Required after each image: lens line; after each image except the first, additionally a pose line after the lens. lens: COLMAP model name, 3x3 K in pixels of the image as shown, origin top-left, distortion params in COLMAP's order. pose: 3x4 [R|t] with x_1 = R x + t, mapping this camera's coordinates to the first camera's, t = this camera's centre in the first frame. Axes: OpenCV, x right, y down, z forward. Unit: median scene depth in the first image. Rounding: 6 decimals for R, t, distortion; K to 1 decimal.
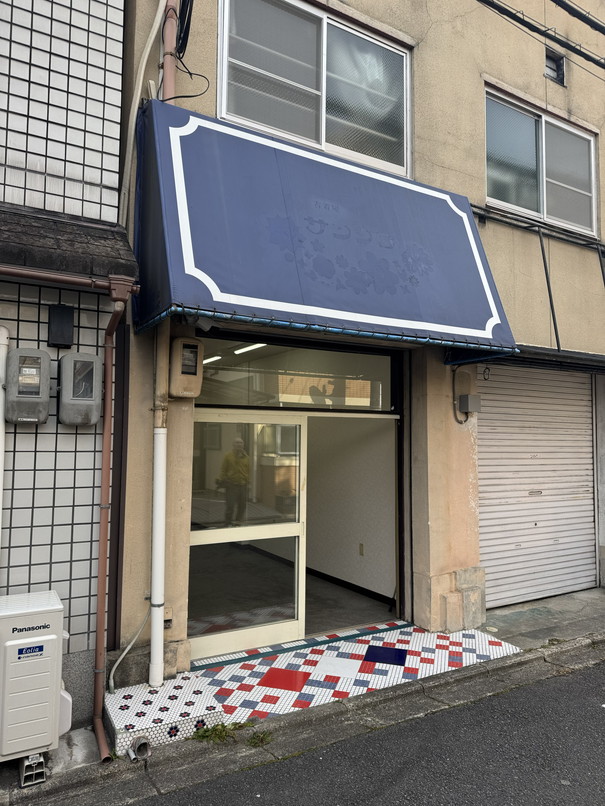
lens RADIAL K [[547.6, 0, 277.1], [0, 547.6, 391.1], [0, 0, 1]] dist [0.001358, -0.007421]
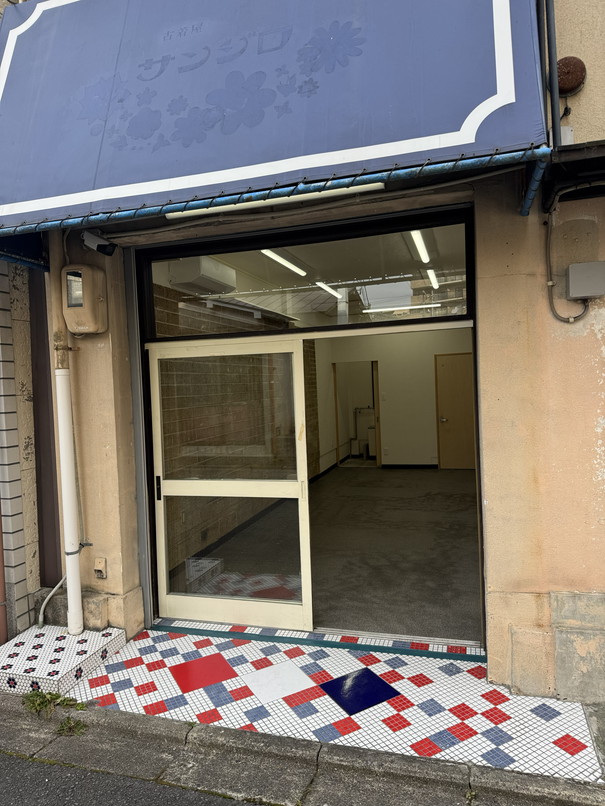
lens RADIAL K [[547.6, 0, 277.1], [0, 547.6, 391.1], [0, 0, 1]] dist [0.001358, -0.007421]
pose [[0.707740, -0.025039, -0.706029, 0.609471], [0.111094, 0.990883, 0.076223, 0.064350], [0.697683, -0.132381, 0.704069, 0.518418]]
